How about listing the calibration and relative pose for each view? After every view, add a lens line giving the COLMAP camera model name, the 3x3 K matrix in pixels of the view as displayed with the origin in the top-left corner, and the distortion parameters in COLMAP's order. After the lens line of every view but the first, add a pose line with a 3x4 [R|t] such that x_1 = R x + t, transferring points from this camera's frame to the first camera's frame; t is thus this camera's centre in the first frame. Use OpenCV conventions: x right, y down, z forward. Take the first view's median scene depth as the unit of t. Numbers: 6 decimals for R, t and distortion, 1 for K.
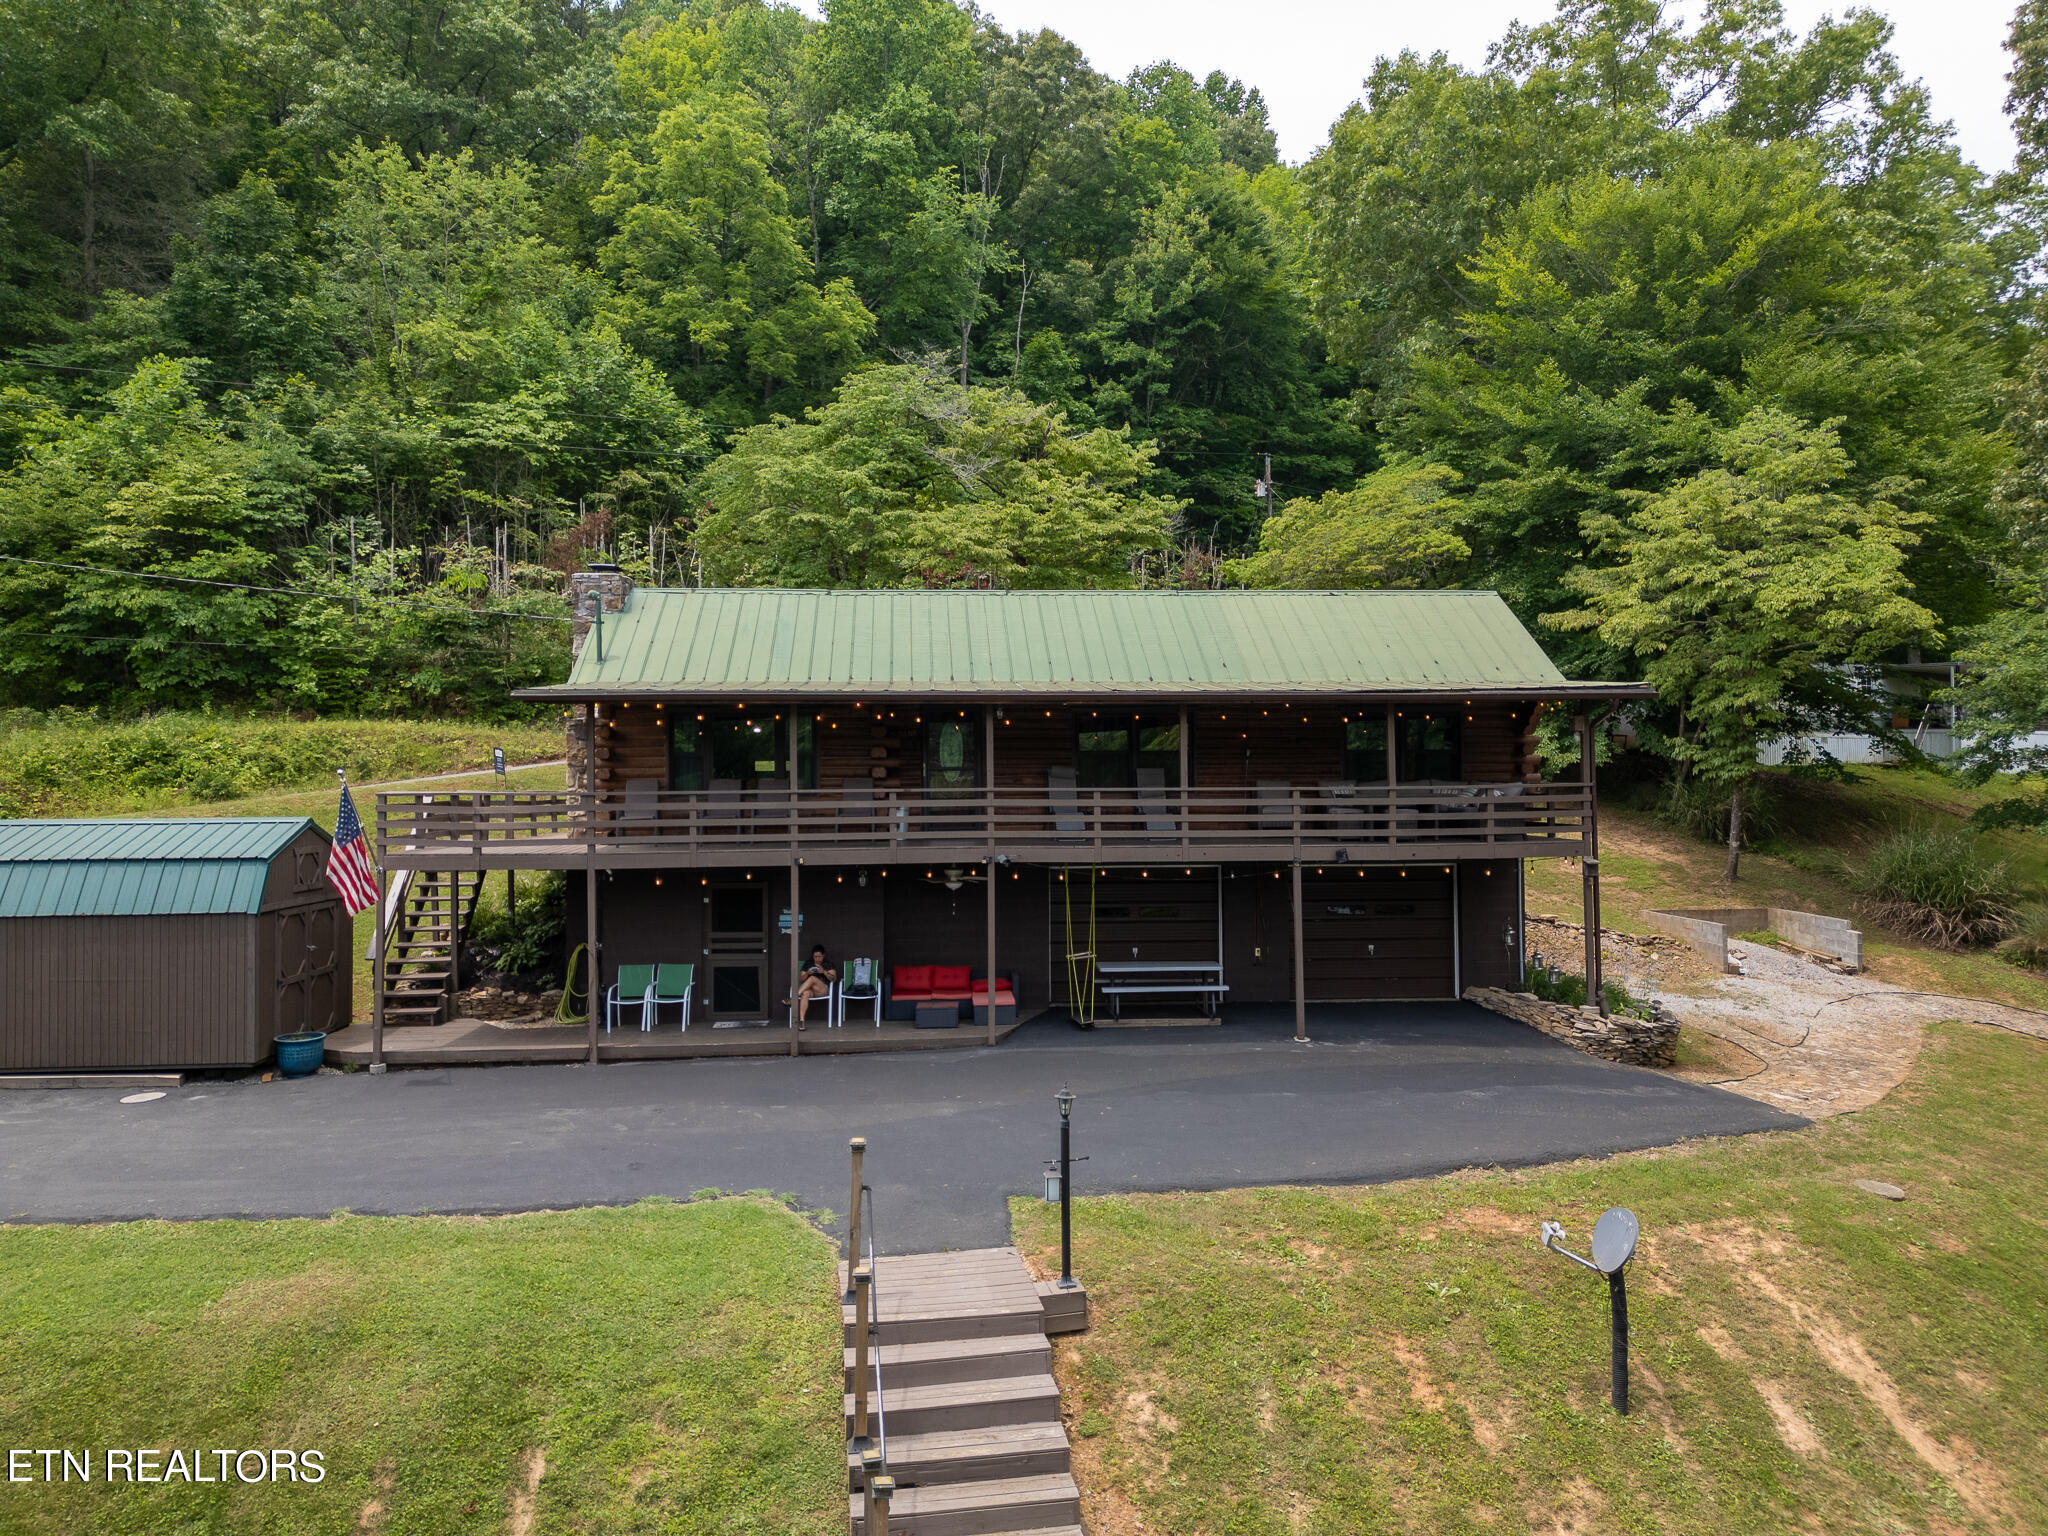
lens RADIAL K [[1430.8, 0, 1022.5], [0, 1430.8, 765.7], [0, 0, 1]] dist [0.005267, 0.000431]
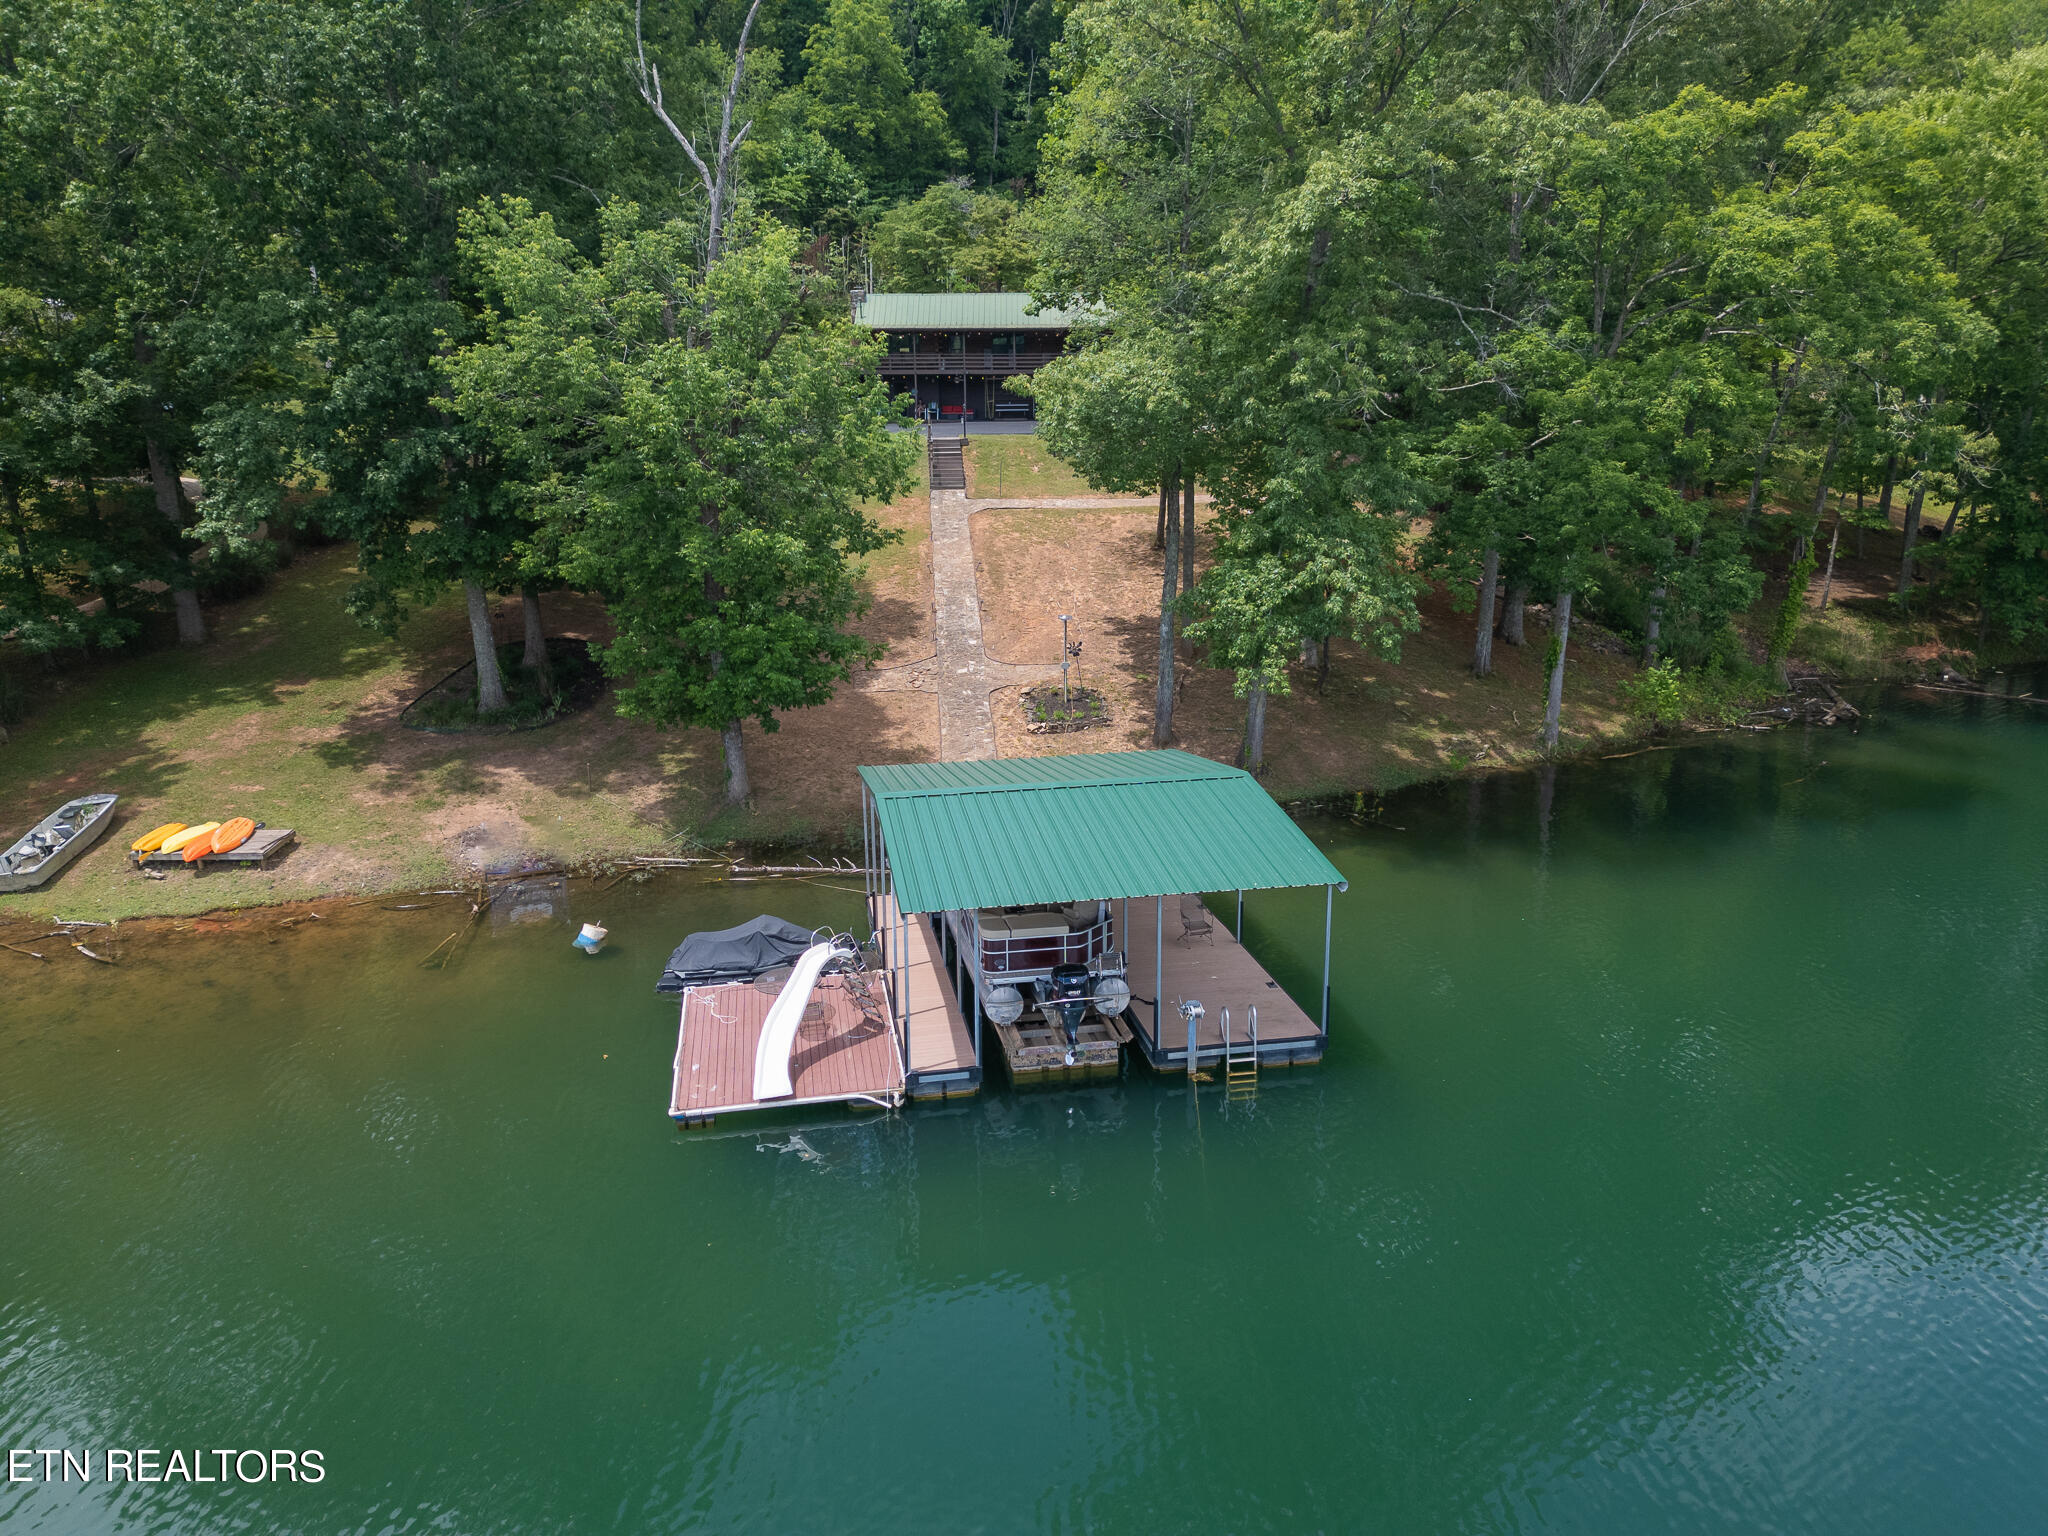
lens RADIAL K [[1430.8, 0, 1028.9], [0, 1430.8, 770.2], [0, 0, 1]] dist [0.005267, 0.000431]
pose [[0.997697, 0.027502, -0.062007, 0.187429], [-0.009256, 0.960770, 0.277191, 0.010428], [0.067197, -0.275978, 0.958812, -1.330620]]
